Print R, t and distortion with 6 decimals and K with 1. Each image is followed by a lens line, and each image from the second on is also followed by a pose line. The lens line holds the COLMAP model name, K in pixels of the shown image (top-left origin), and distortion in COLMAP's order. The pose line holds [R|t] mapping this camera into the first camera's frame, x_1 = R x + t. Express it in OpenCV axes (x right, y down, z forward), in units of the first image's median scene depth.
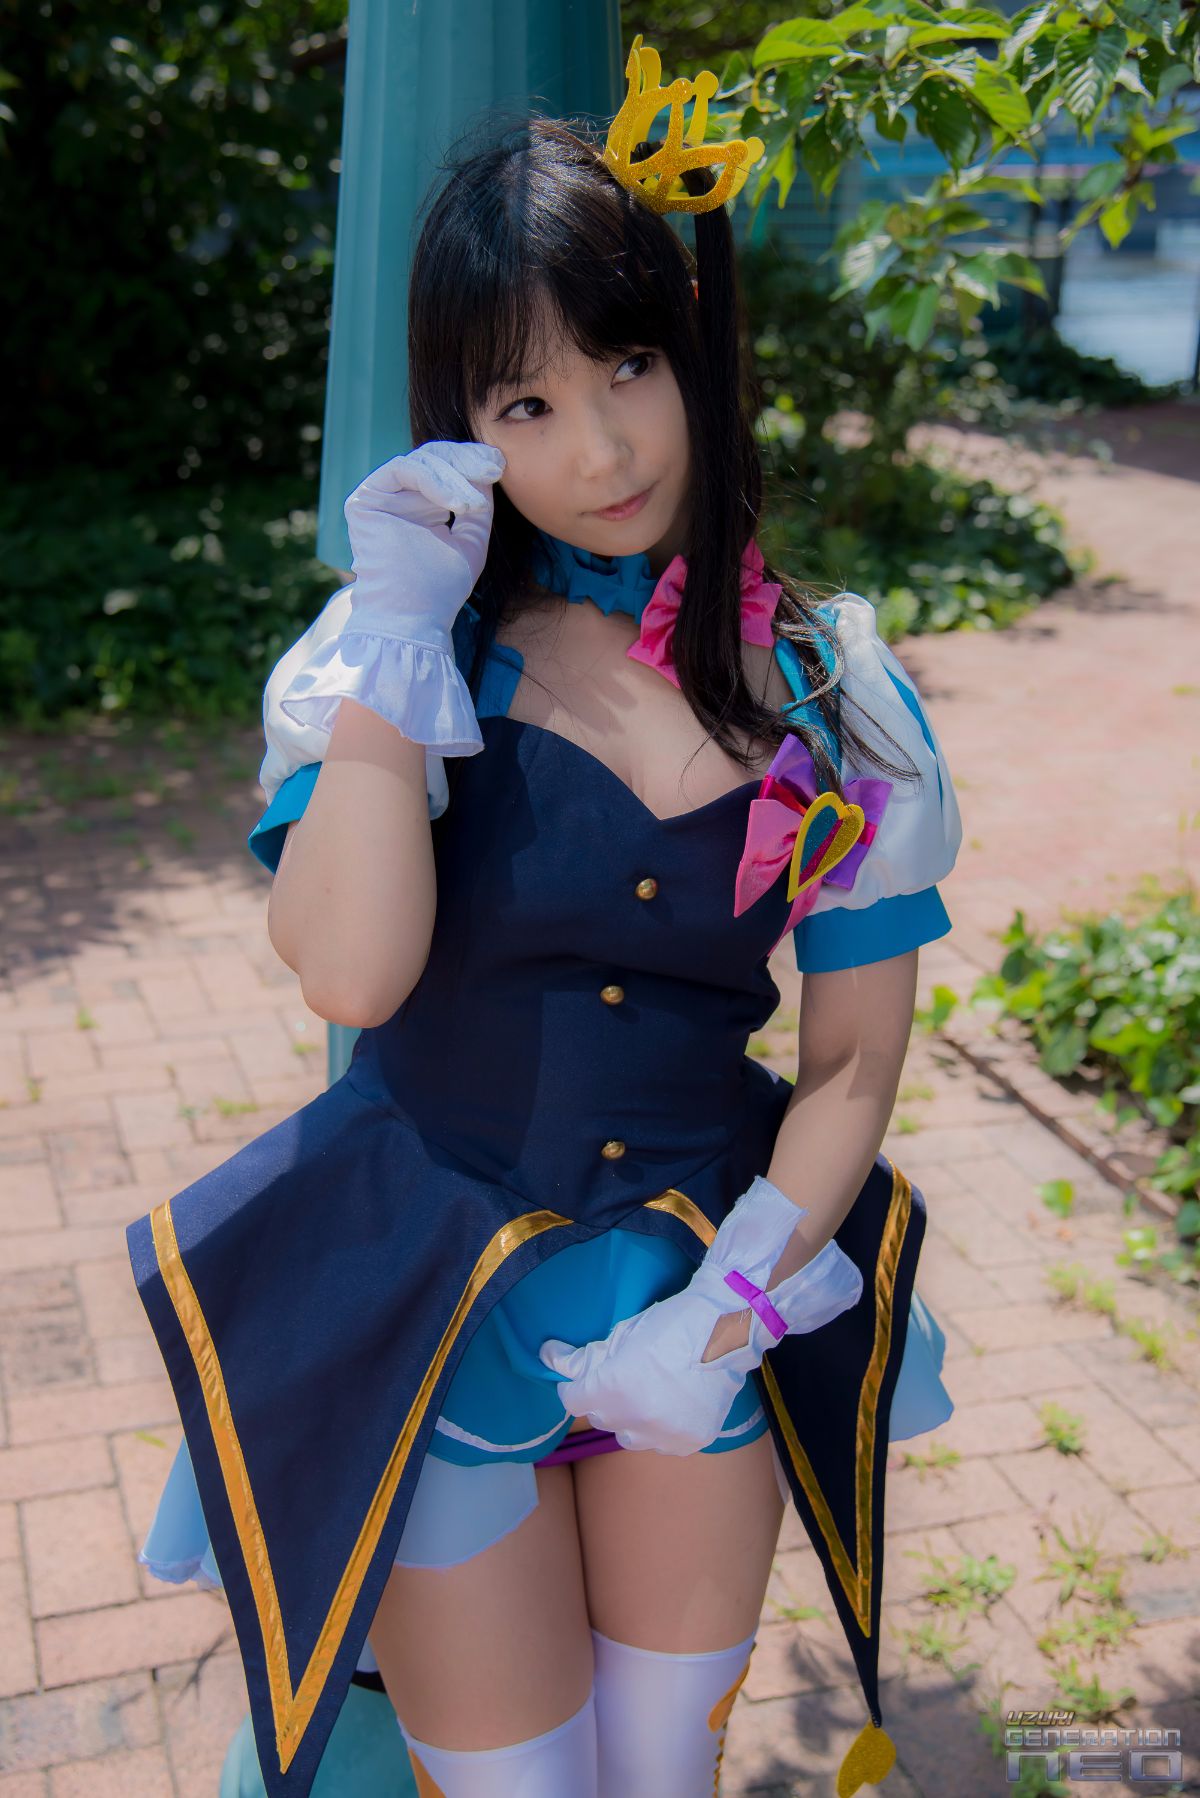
lens RADIAL K [[2286.0, 0, 600.0], [0, 2286.0, 899.0], [0, 0, 1]] dist [0.158490, 0.631260]
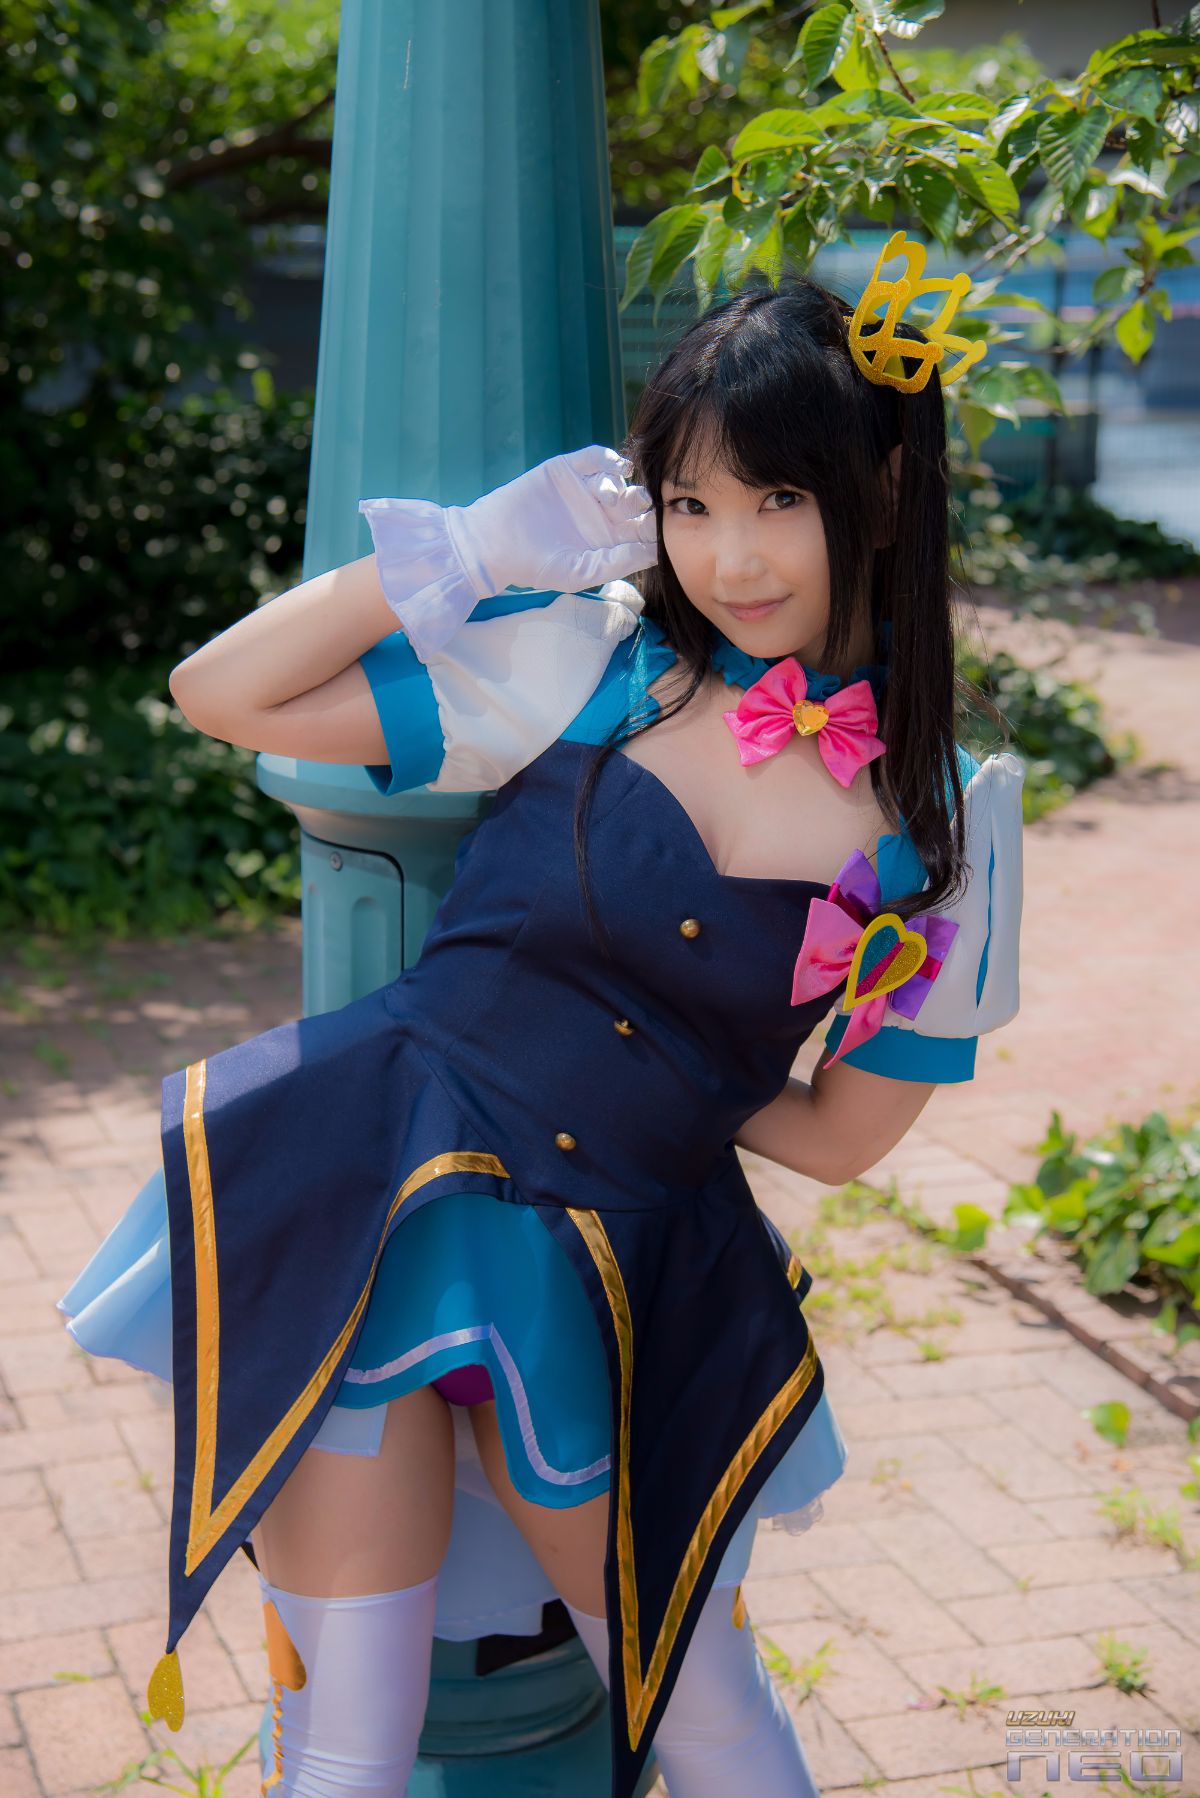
lens RADIAL K [[2953.0, 0, 600.0], [0, 2953.0, 899.0], [0, 0, 1]] dist [0.375484, 0.979911]
pose [[0.999603, -0.013828, 0.024537, -0.015628], [0.016460, 0.993734, -0.110555, 0.056574], [-0.022854, 0.110915, 0.993567, -0.129697]]
